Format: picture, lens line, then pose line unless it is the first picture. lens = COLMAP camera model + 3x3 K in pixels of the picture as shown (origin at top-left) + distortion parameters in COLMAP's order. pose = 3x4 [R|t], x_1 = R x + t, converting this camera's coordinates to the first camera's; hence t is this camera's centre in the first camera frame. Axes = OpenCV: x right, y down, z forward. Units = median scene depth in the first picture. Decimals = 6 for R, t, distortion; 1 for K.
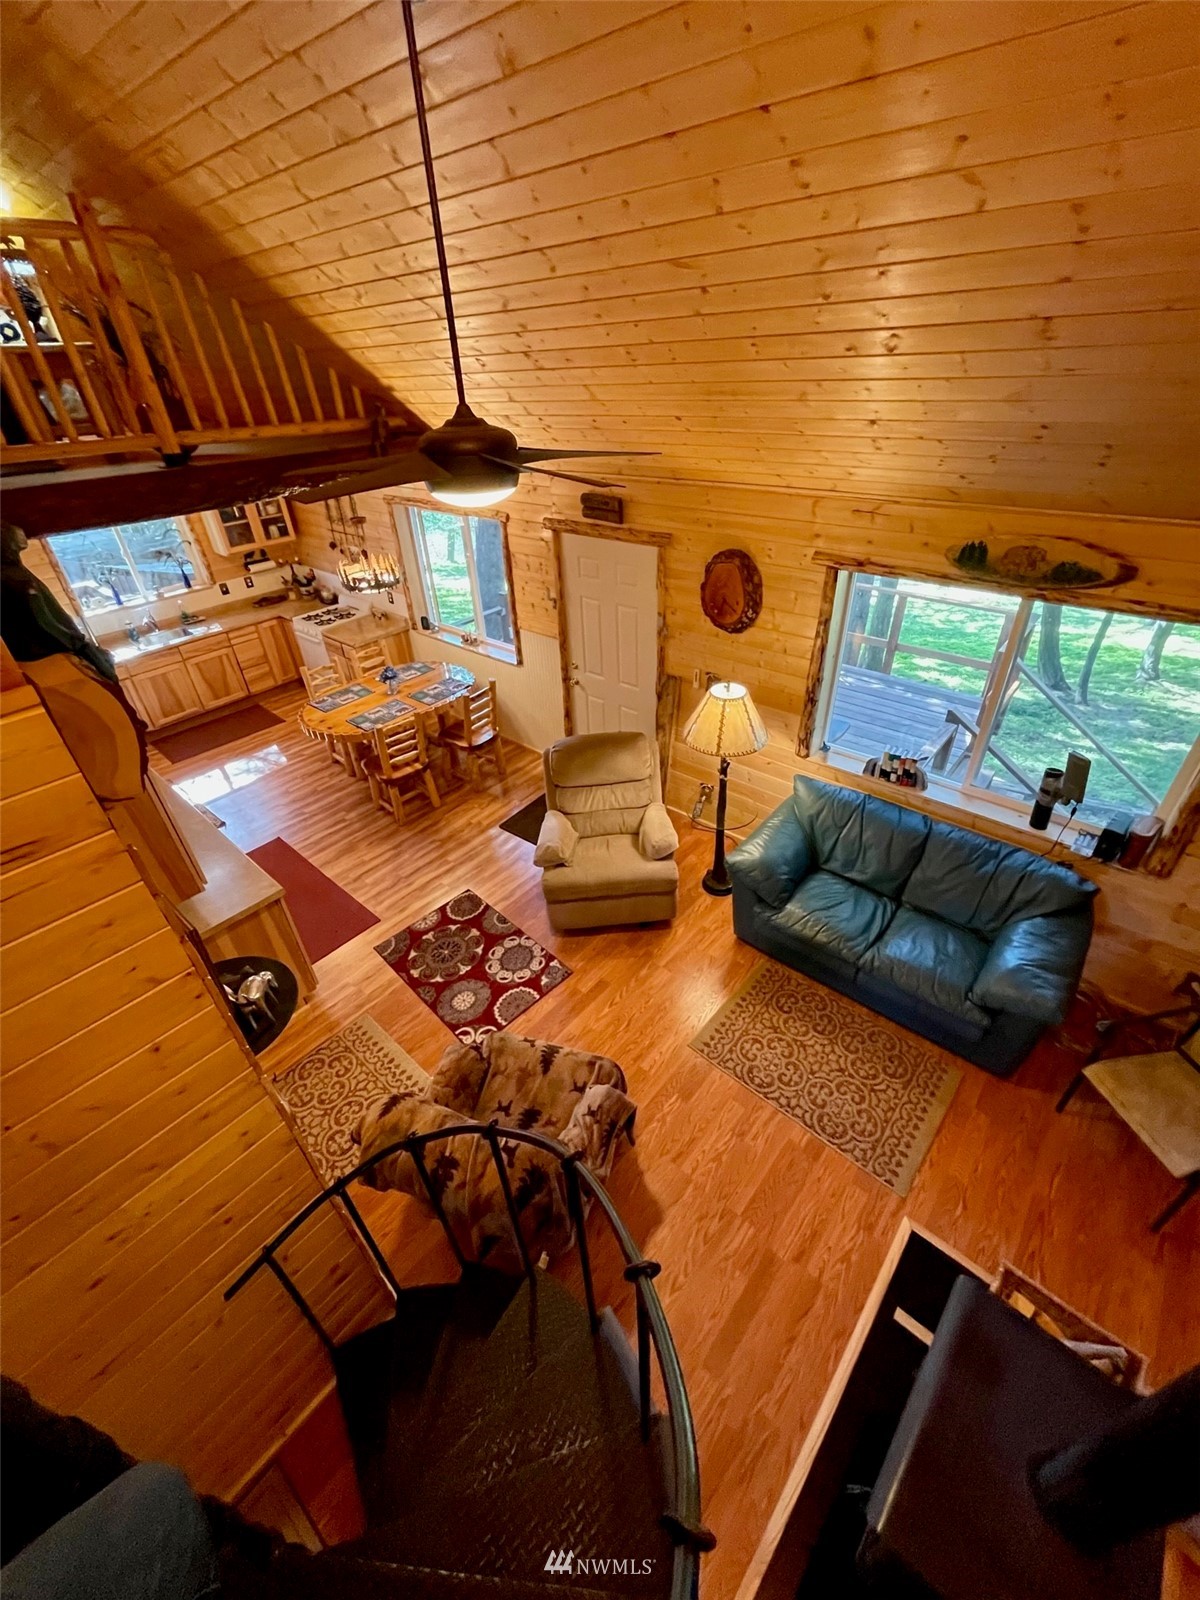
lens RADIAL K [[646.8, 0, 597.9], [0, 646.8, 795.9], [0, 0, 1]] dist [-0.001498, 0.001533]
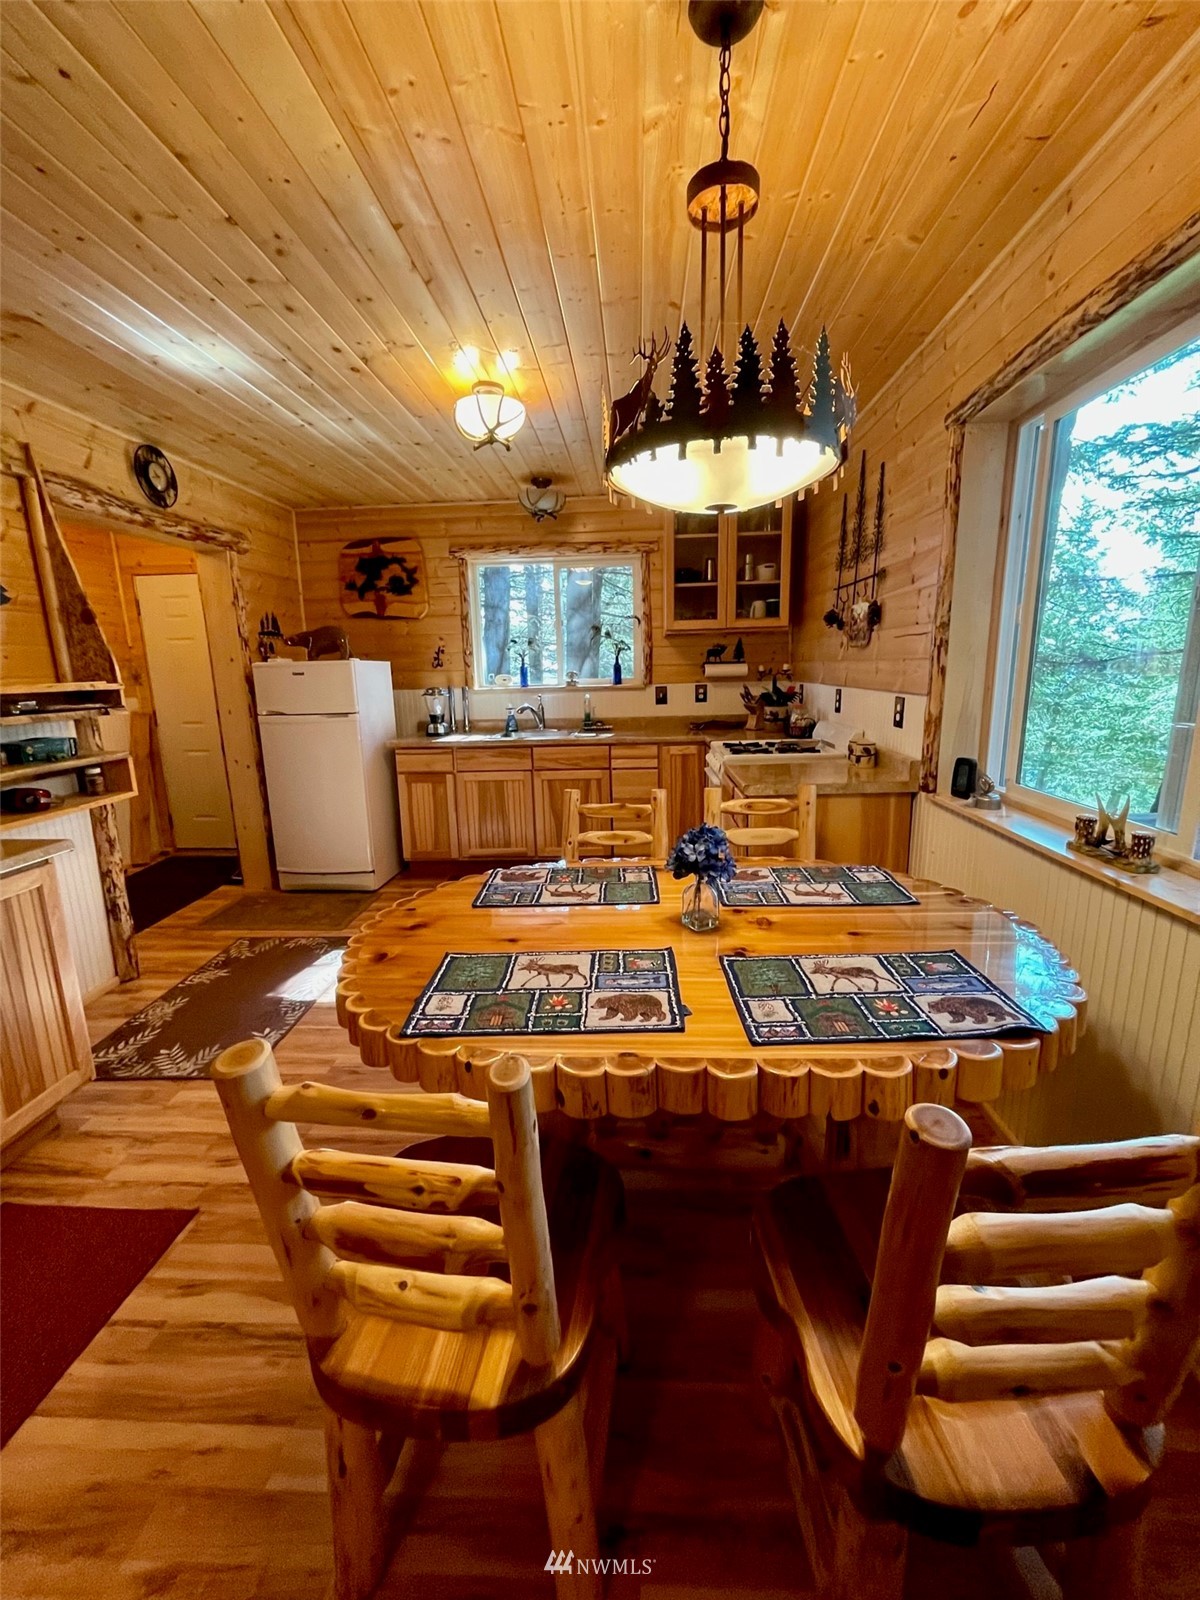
lens RADIAL K [[646.8, 0, 603.2], [0, 646.8, 792.4], [0, 0, 1]] dist [-0.001498, 0.001533]
pose [[0.617708, 0.180335, -0.765451, -0.127957], [-0.443427, 0.883731, -0.149639, -0.130542], [0.649468, 0.431855, 0.625853, 0.679712]]
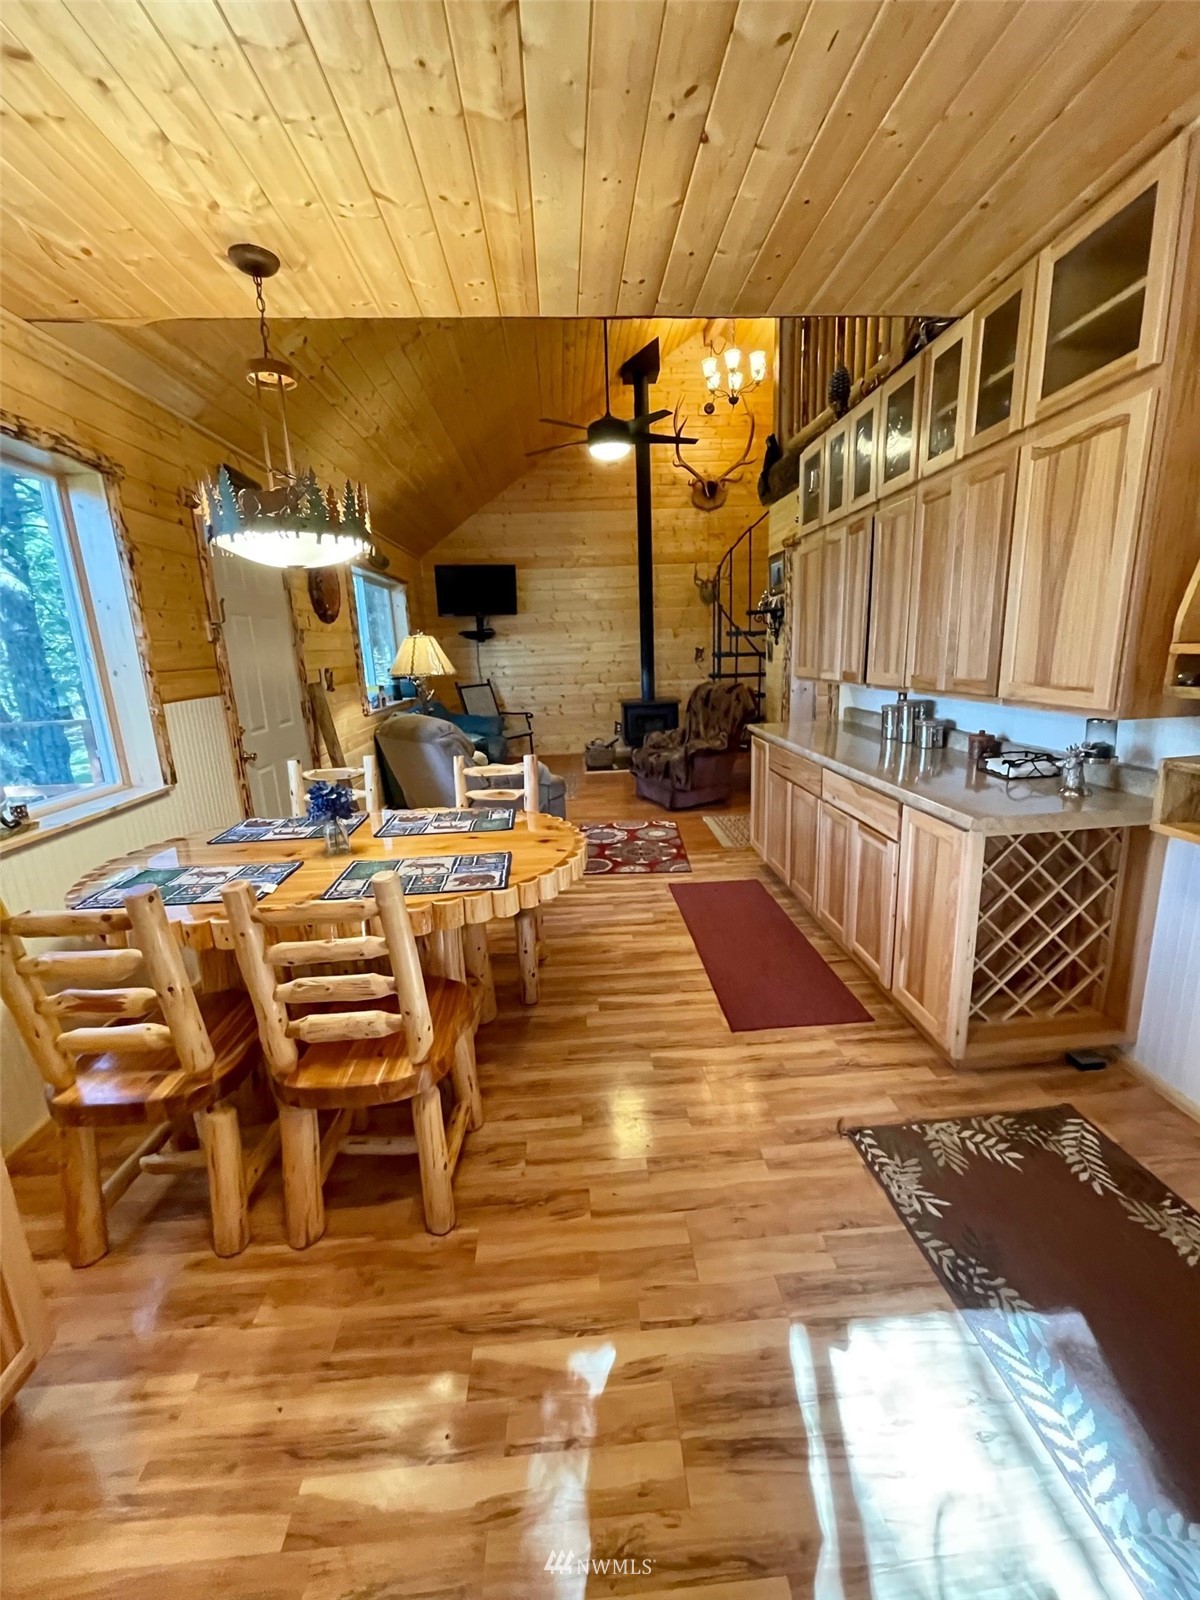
lens RADIAL K [[646.8, 0, 607.7], [0, 646.8, 805.5], [0, 0, 1]] dist [-0.001498, 0.001533]
pose [[-0.710281, -0.093371, 0.697698, -0.592515], [0.449445, 0.702673, 0.551588, -0.272370], [-0.541756, 0.705359, -0.457130, 0.924266]]
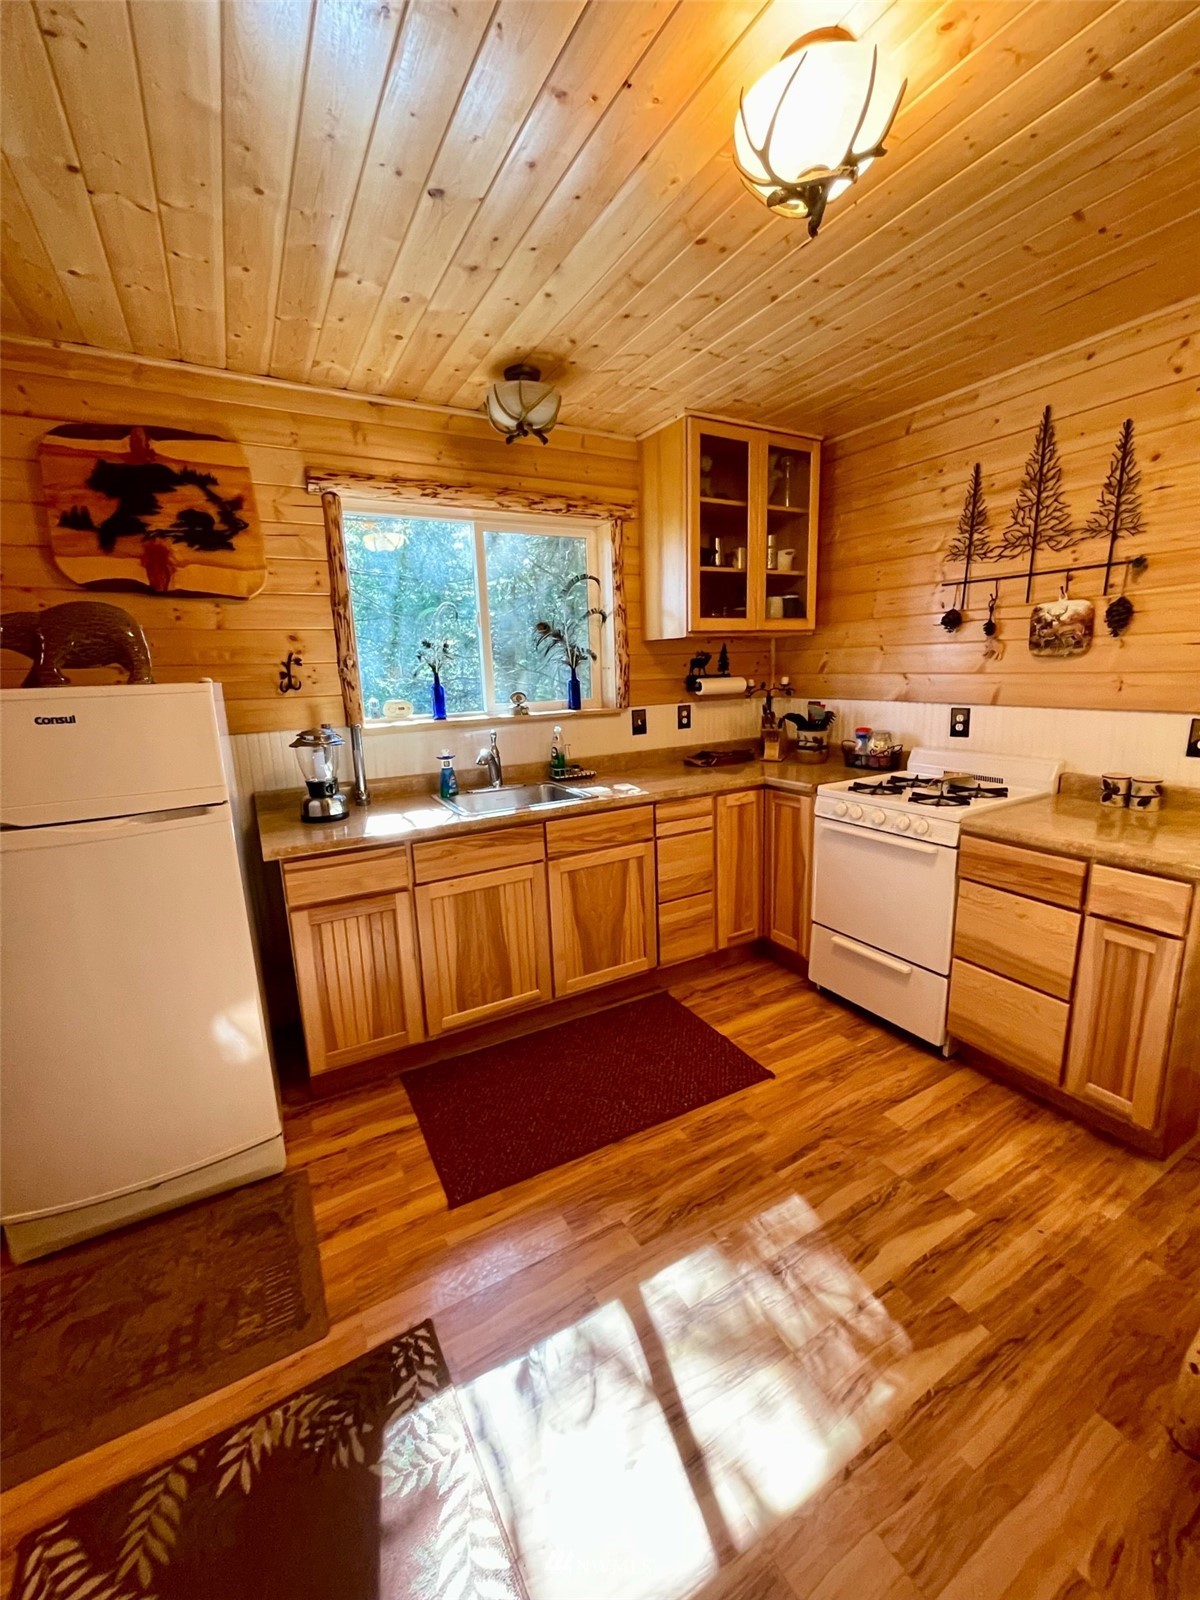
lens RADIAL K [[646.8, 0, 604.5], [0, 646.8, 794.1], [0, 0, 1]] dist [-0.001498, 0.001533]
pose [[0.945398, 0.078702, -0.316274, -0.504812], [-0.190884, 0.920262, -0.341586, -0.126479], [0.264172, 0.383306, 0.885036, 0.680633]]
